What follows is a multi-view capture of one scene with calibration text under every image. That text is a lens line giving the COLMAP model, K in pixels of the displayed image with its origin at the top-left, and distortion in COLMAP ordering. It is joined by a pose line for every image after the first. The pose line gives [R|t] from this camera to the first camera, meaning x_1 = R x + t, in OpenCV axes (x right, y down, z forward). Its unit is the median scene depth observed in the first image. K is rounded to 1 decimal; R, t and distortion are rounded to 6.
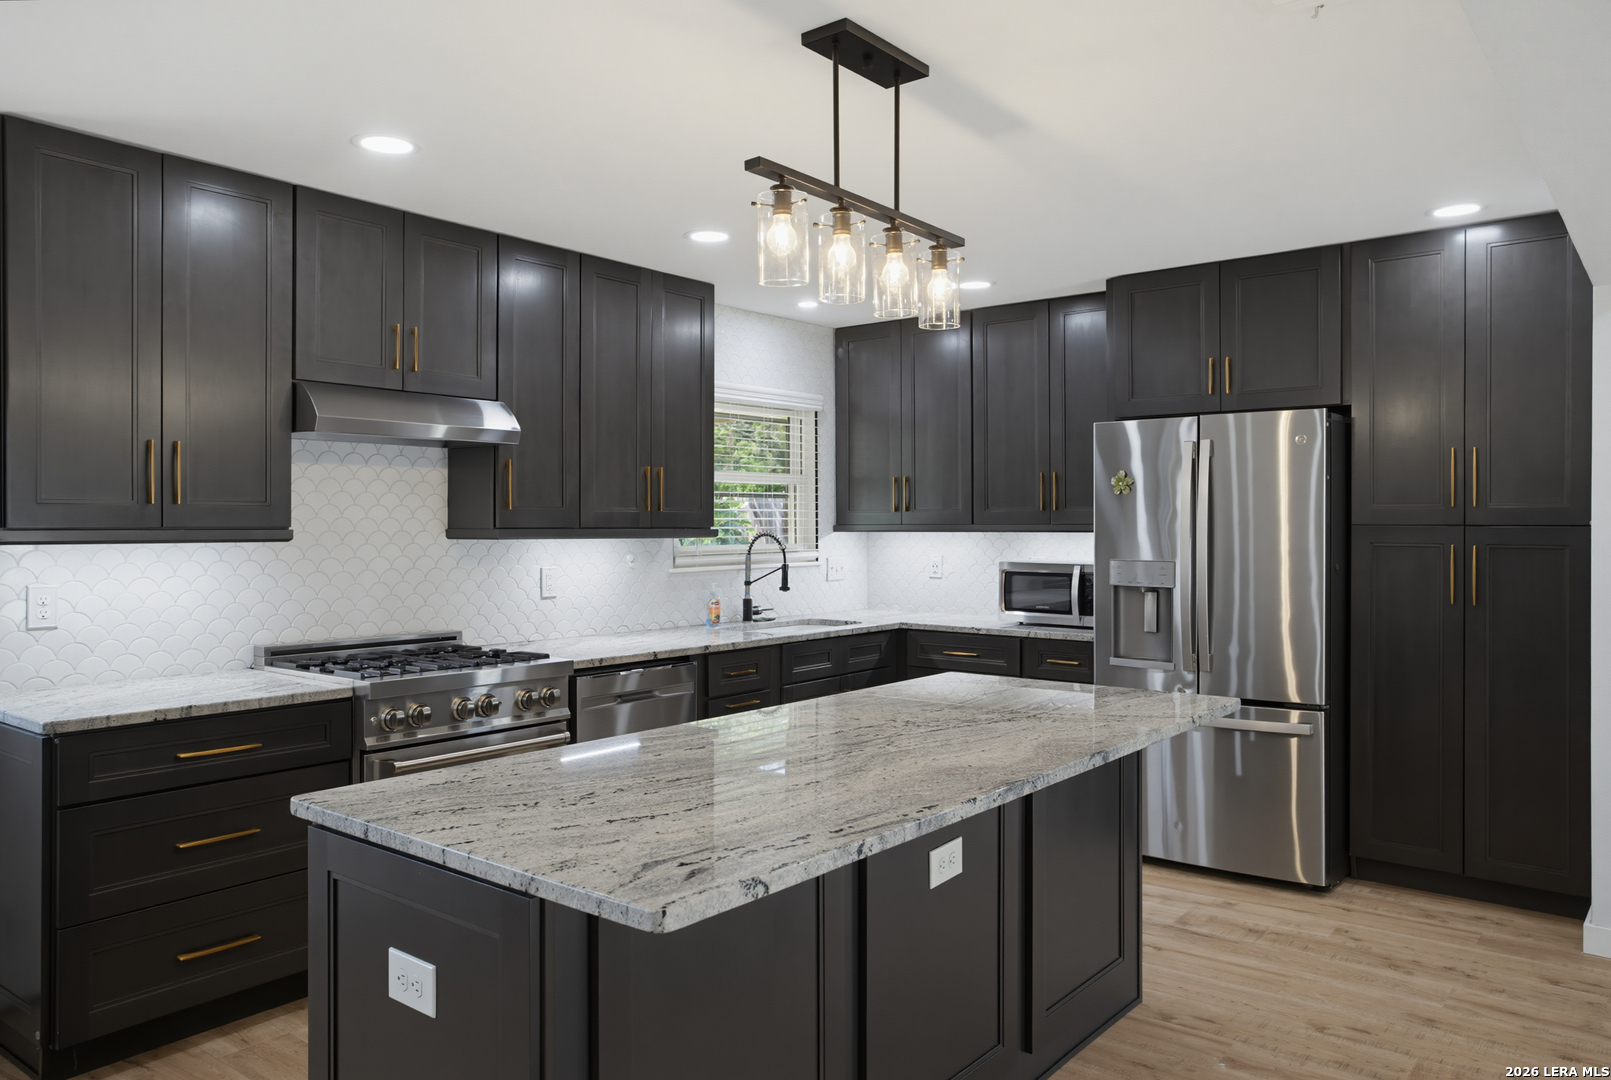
lens RADIAL K [[1149.3, 0, 804.8], [0, 1149.3, 529.5], [0, 0, 1]] dist [-0.008303, -0.000205]
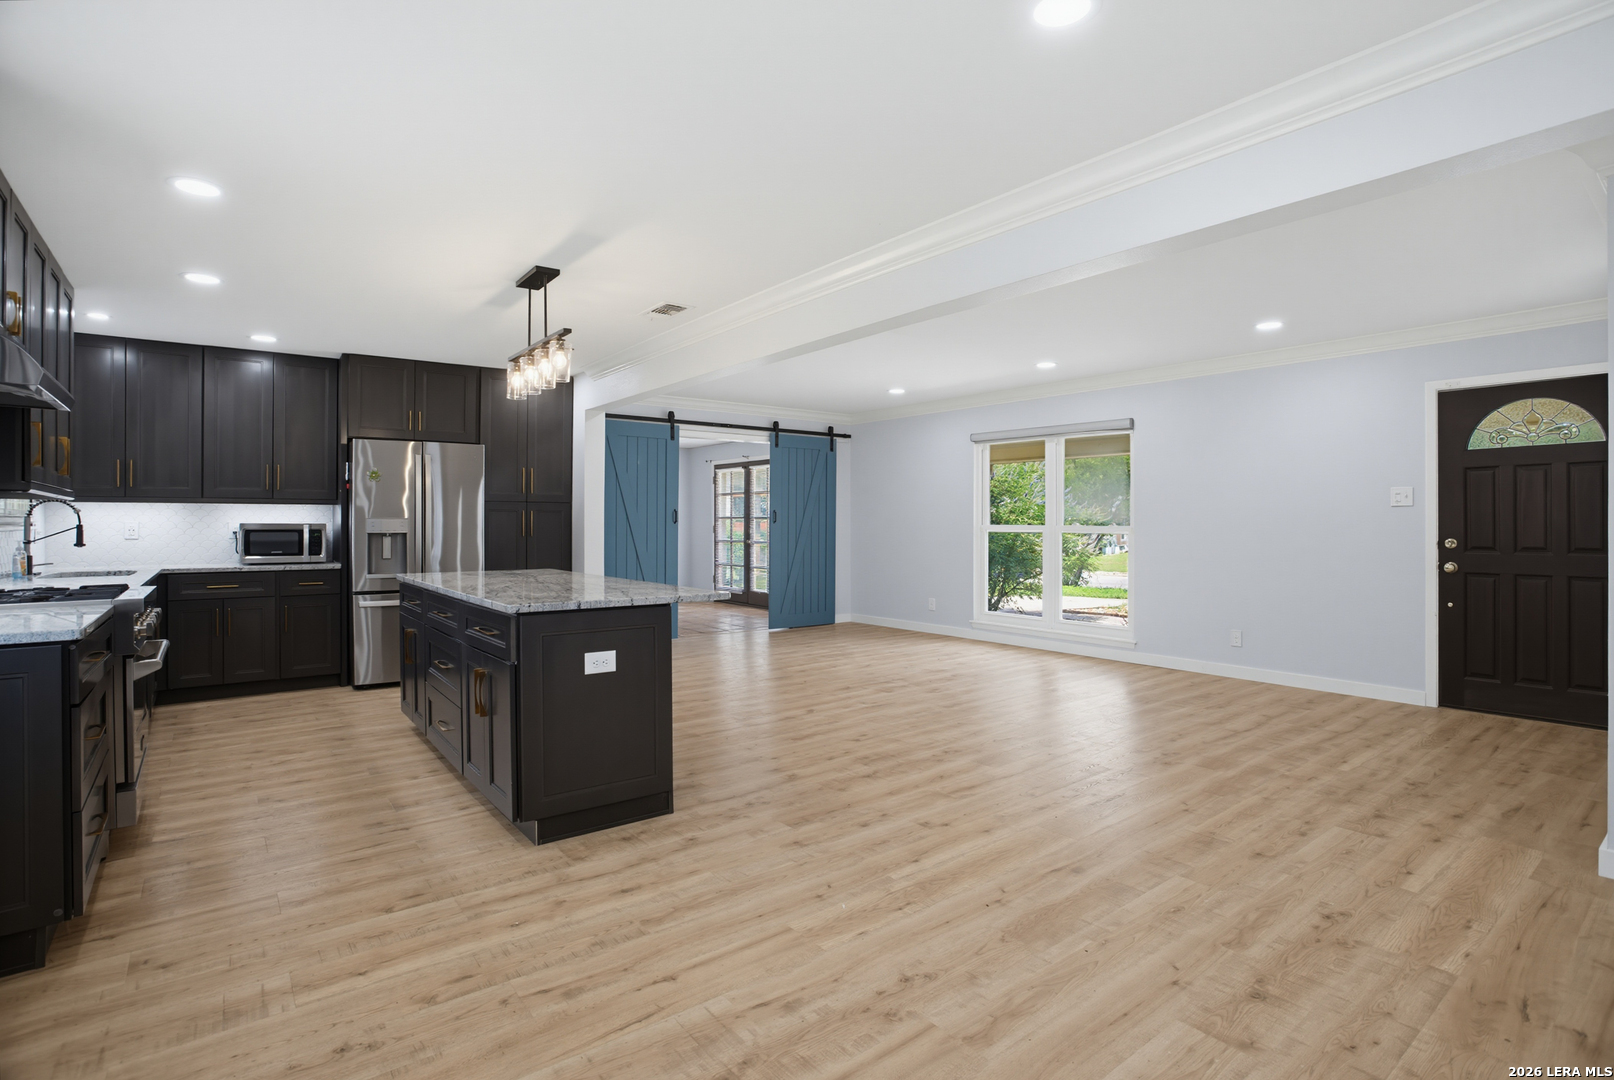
lens RADIAL K [[772.6, 0, 806.8], [0, 772.6, 531.4], [0, 0, 1]] dist [-0.056690, 0.011909]
pose [[0.246711, -0.008979, 0.969048, -0.613951], [0.006141, 0.999951, 0.007702, 0.037282], [-0.969070, 0.004051, 0.246754, 0.061152]]
